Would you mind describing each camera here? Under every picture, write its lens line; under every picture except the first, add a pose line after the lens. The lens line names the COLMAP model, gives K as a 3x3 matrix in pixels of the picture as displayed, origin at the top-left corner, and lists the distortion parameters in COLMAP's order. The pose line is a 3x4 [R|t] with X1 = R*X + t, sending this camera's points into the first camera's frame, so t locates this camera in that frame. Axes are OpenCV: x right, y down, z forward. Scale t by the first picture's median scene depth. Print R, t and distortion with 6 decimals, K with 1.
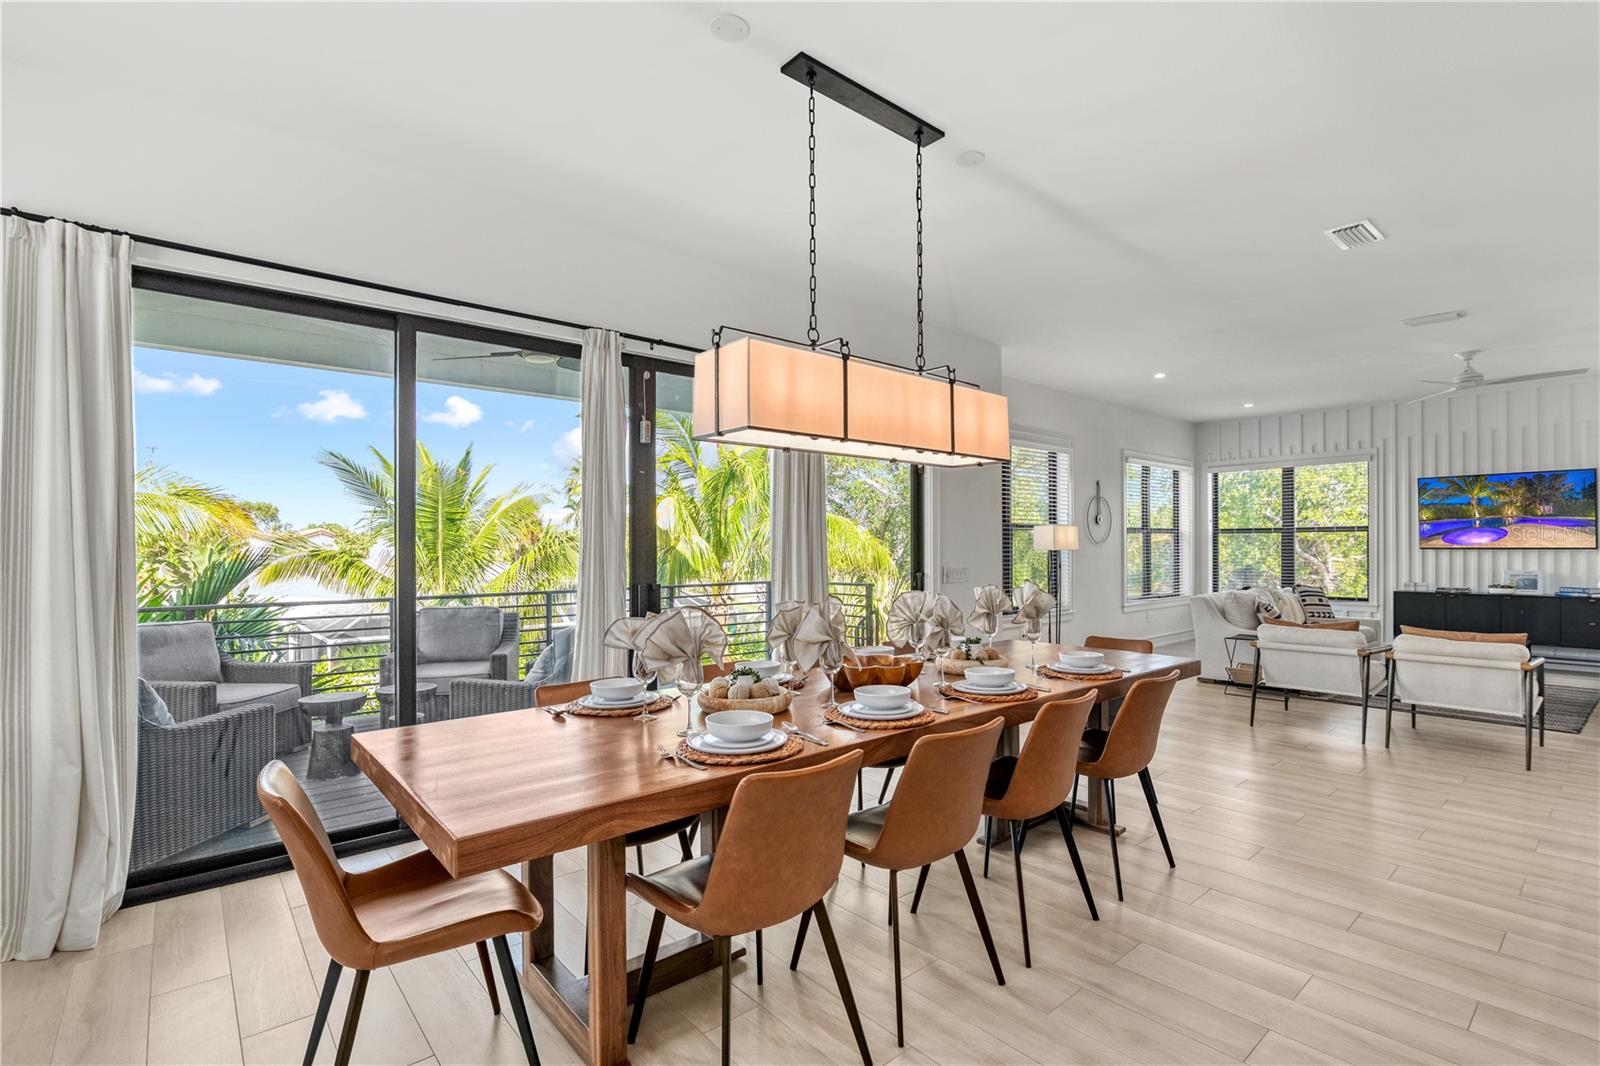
lens RADIAL K [[739.3, 0, 802.7], [0, 739.3, 547.8], [0, 0, 1]] dist [-0.017773, 0.000898]
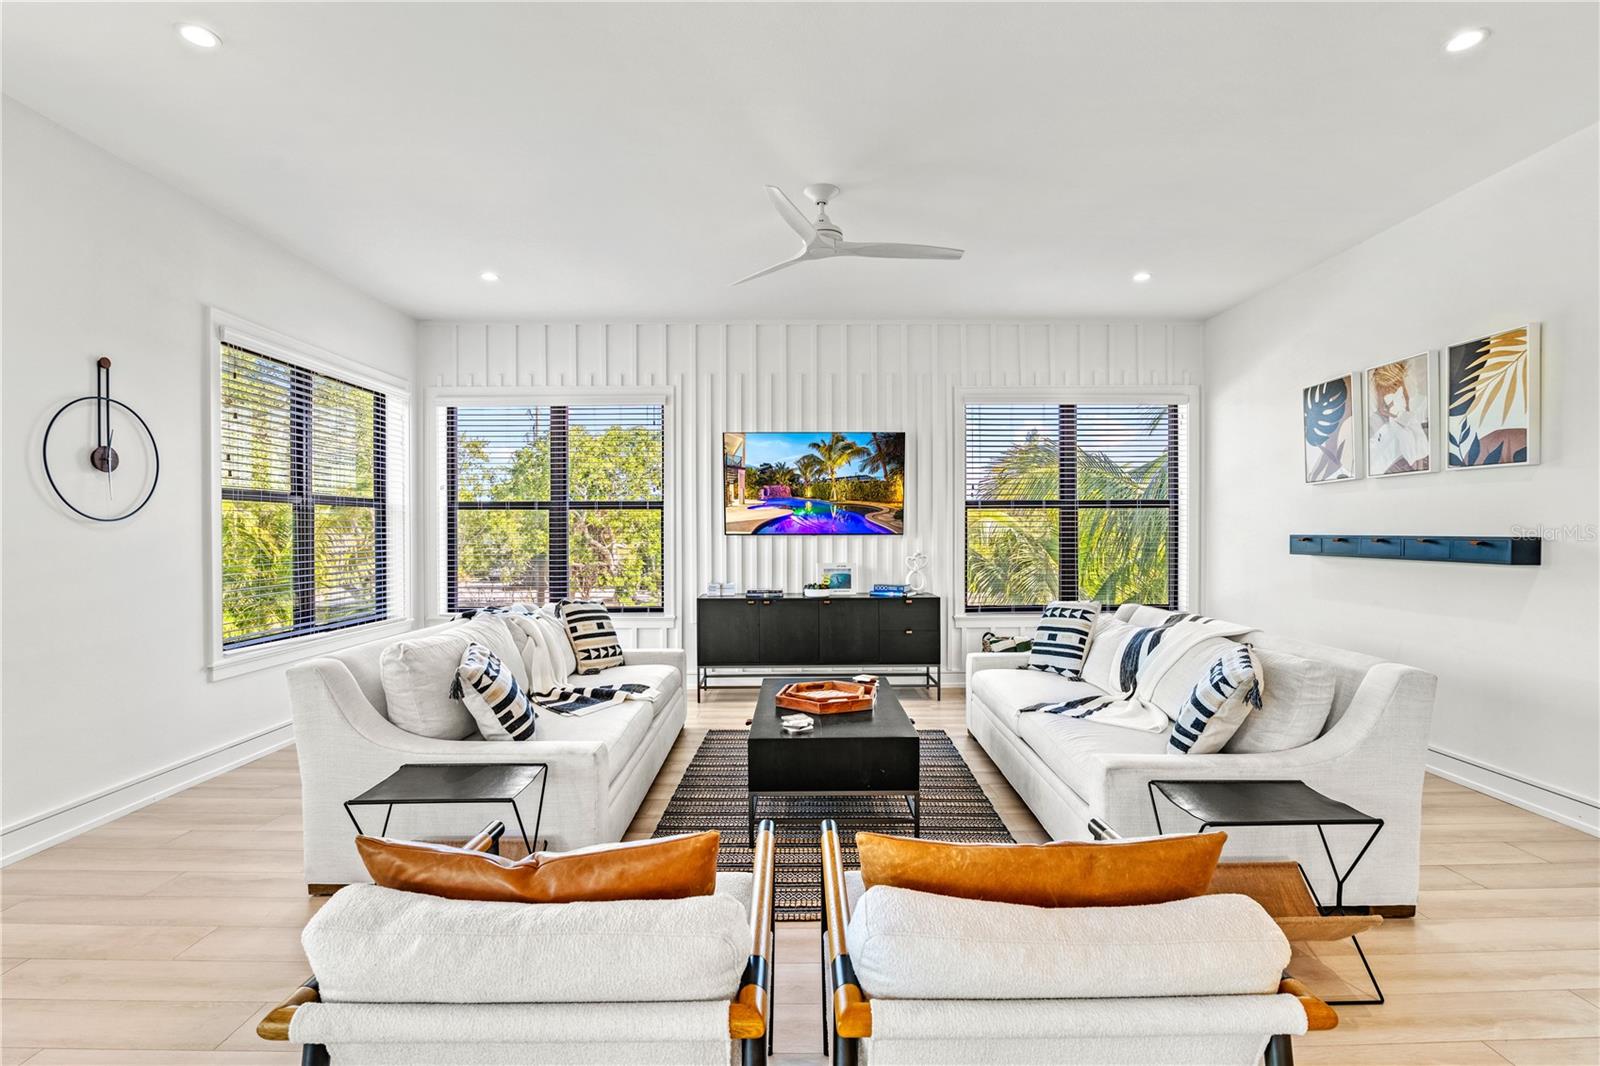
lens RADIAL K [[739.3, 0, 800.7], [0, 739.3, 539.8], [0, 0, 1]] dist [-0.017773, 0.000898]
pose [[0.643737, -0.007113, 0.765214, 0.347197], [0.002864, 0.999972, 0.006886, 0.001553], [-0.765241, -0.002241, 0.643739, 0.483988]]
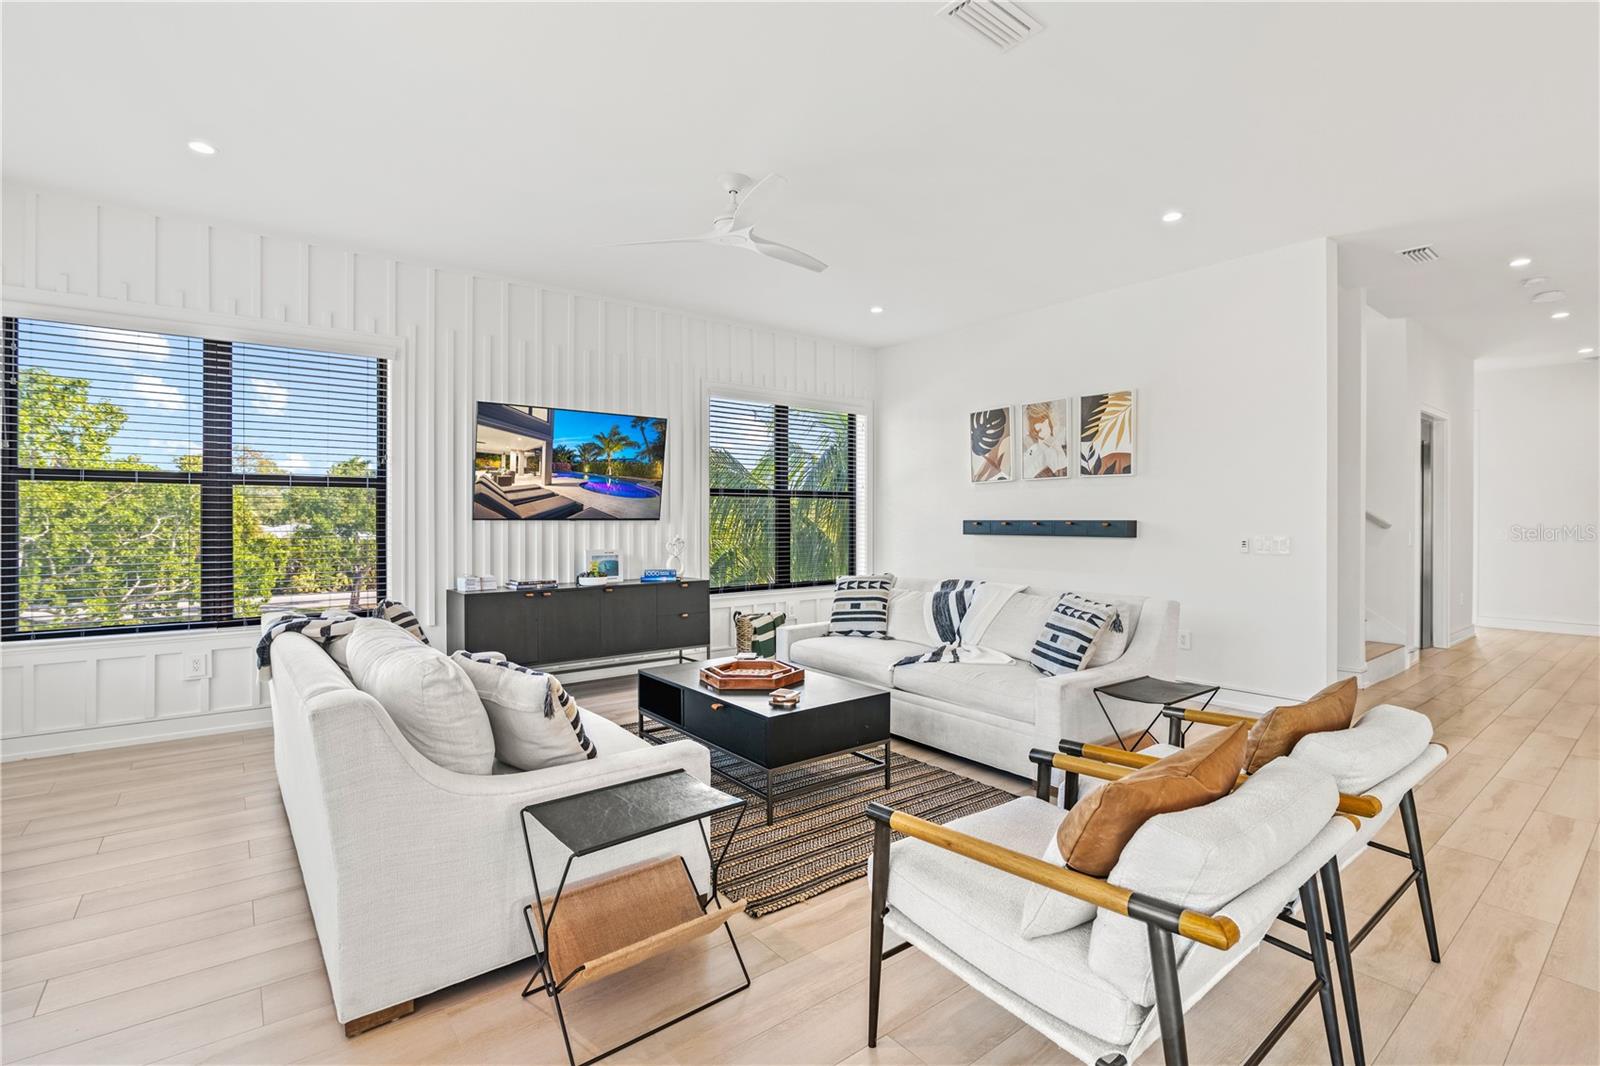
lens RADIAL K [[739.3, 0, 804.5], [0, 739.3, 527.1], [0, 0, 1]] dist [-0.017773, 0.000898]
pose [[0.033273, -0.004208, 0.999437, 0.247520], [0.004399, 0.999982, 0.004064, 0.006042], [-0.999437, 0.004261, 0.033291, 0.697770]]
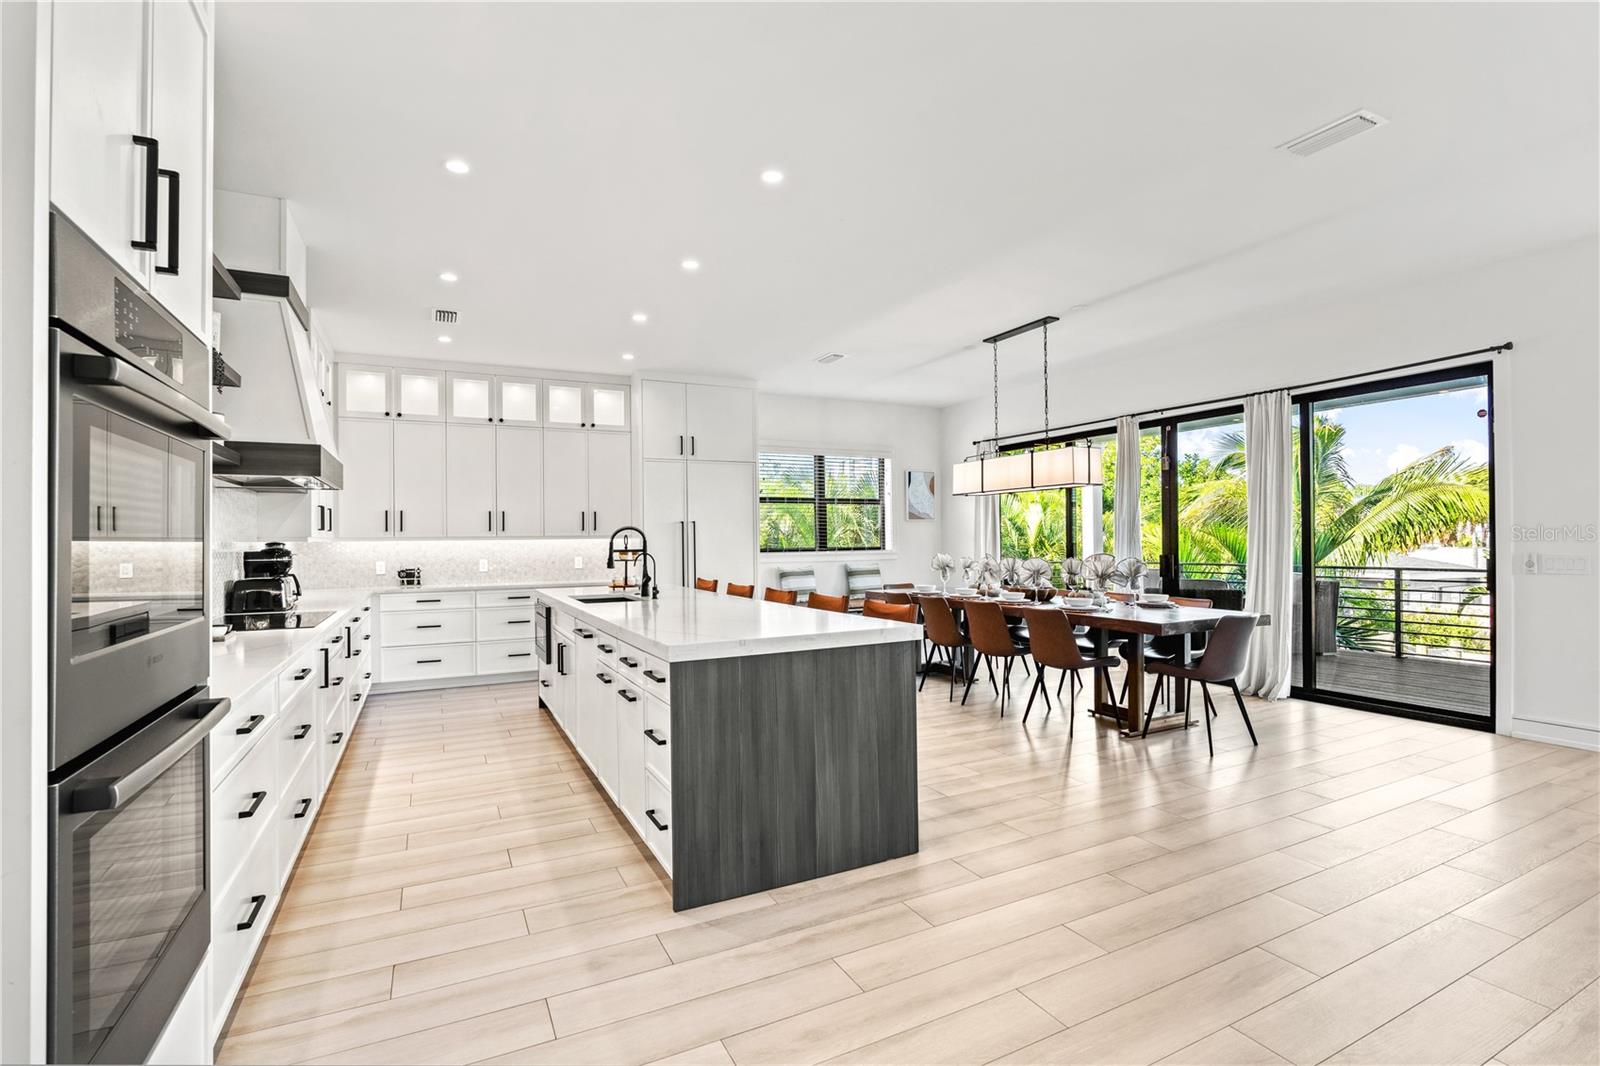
lens RADIAL K [[739.3, 0, 801.1], [0, 739.3, 531.9], [0, 0, 1]] dist [-0.017773, 0.000898]
pose [[-0.242323, -0.005325, -0.970181, 0.763163], [0.009564, 0.999923, -0.007878, 0.000762], [0.970148, -0.011188, -0.242254, 0.288509]]
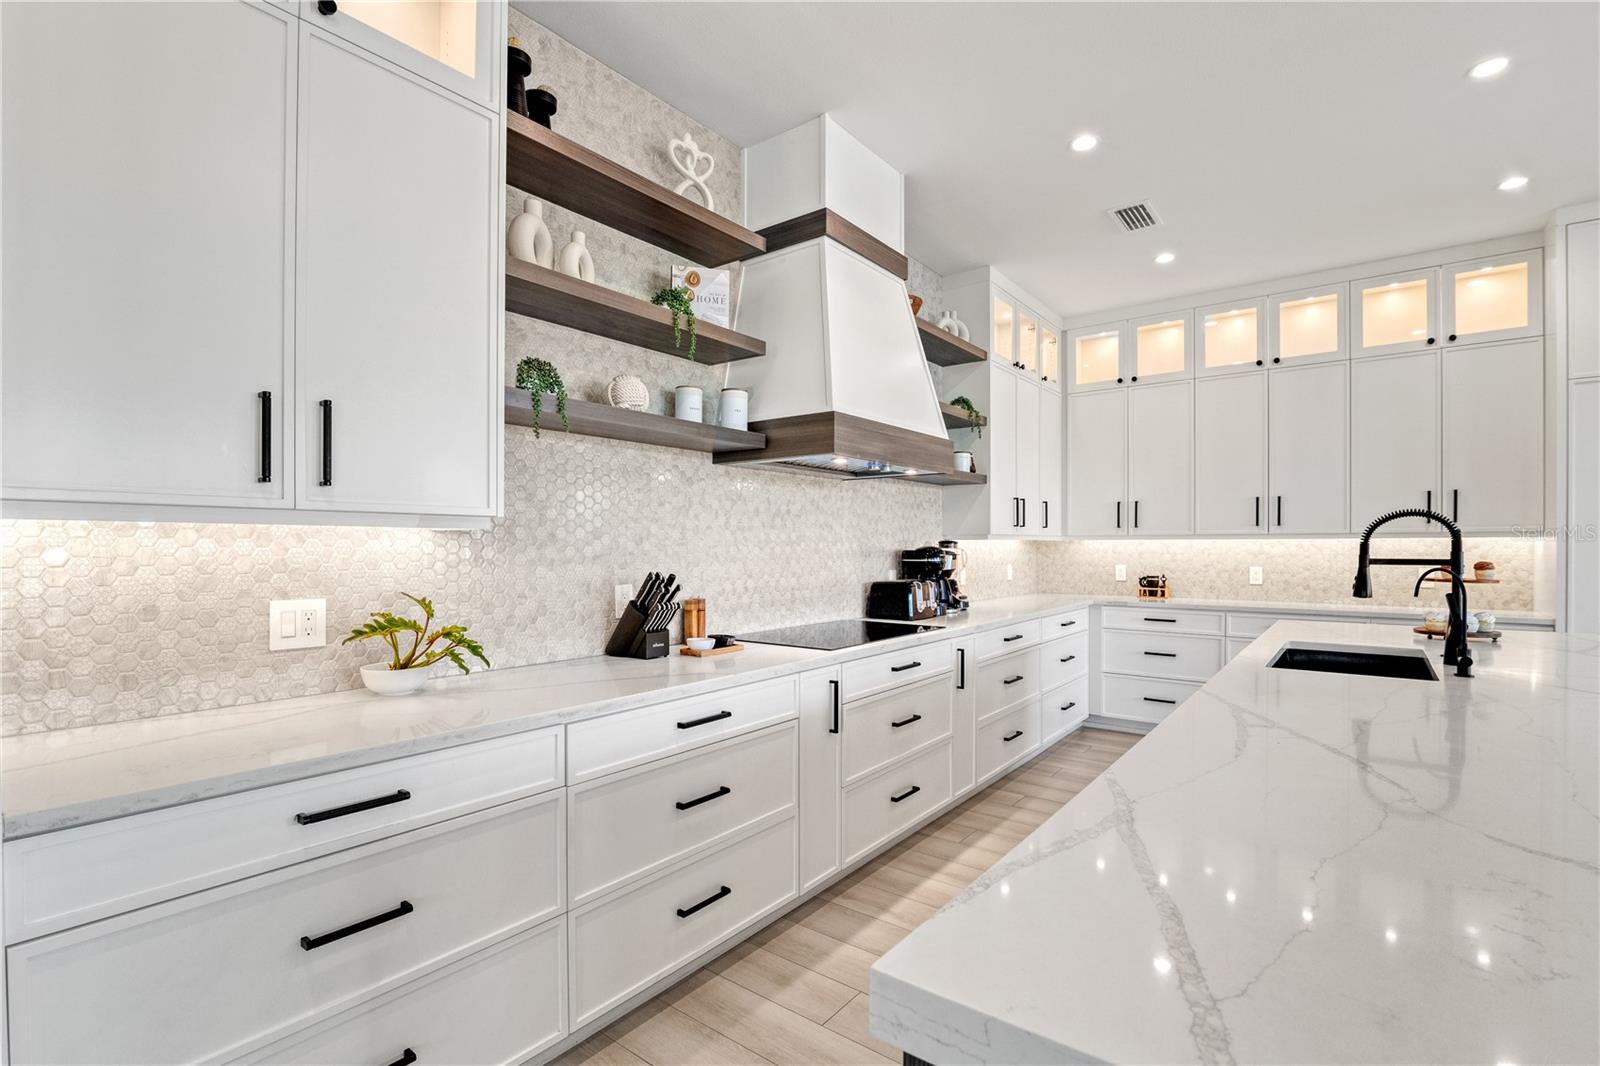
lens RADIAL K [[739.3, 0, 802.5], [0, 739.3, 550.9], [0, 0, 1]] dist [-0.017773, 0.000898]
pose [[-0.979176, 0.005595, -0.202934, 0.509262], [0.003577, 0.999940, 0.010307, 0.002102], [0.202980, 0.009367, -0.979138, 0.232775]]
